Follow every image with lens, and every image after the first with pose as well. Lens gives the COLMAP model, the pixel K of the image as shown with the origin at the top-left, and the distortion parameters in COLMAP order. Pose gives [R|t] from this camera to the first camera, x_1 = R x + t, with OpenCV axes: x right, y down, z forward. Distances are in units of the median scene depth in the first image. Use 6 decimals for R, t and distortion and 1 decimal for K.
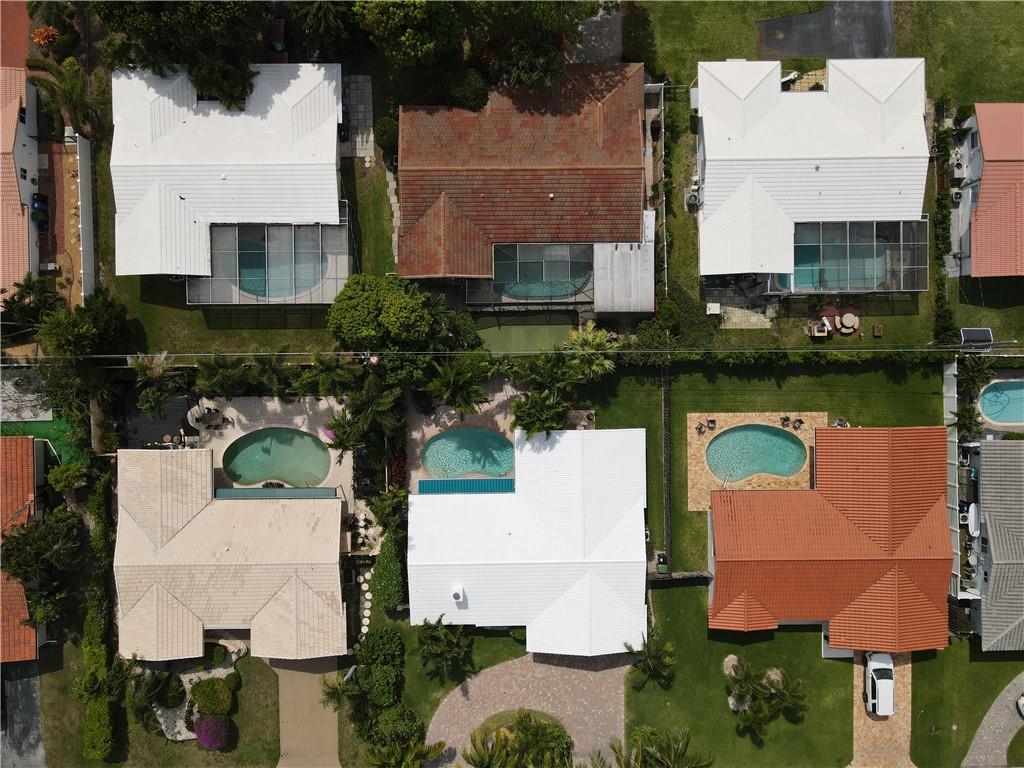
lens RADIAL K [[727.0, 0, 506.0], [0, 727.0, 384.7], [0, 0, 1]] dist [0.002737, 0.002008]
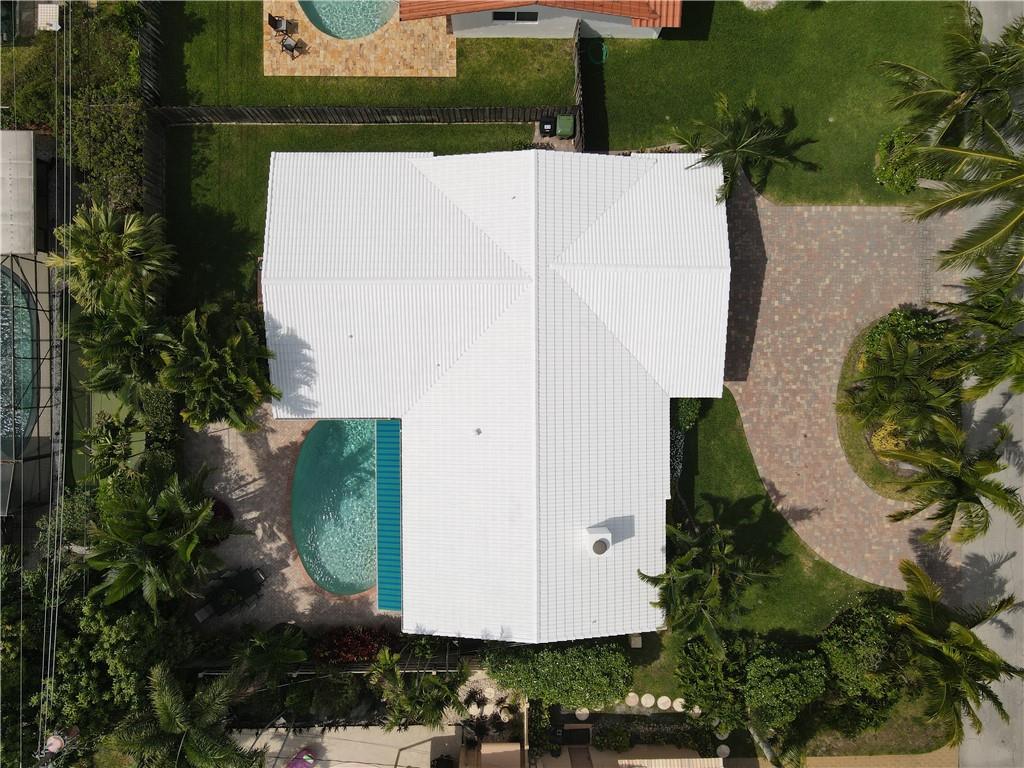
lens RADIAL K [[727.0, 0, 511.6], [0, 727.0, 378.1], [0, 0, 1]] dist [0.002737, 0.002008]
pose [[0.009156, -0.999854, -0.014453, 0.045764], [0.999951, 0.009099, 0.004019, 0.213209], [-0.003887, -0.014489, 0.999887, 0.485929]]
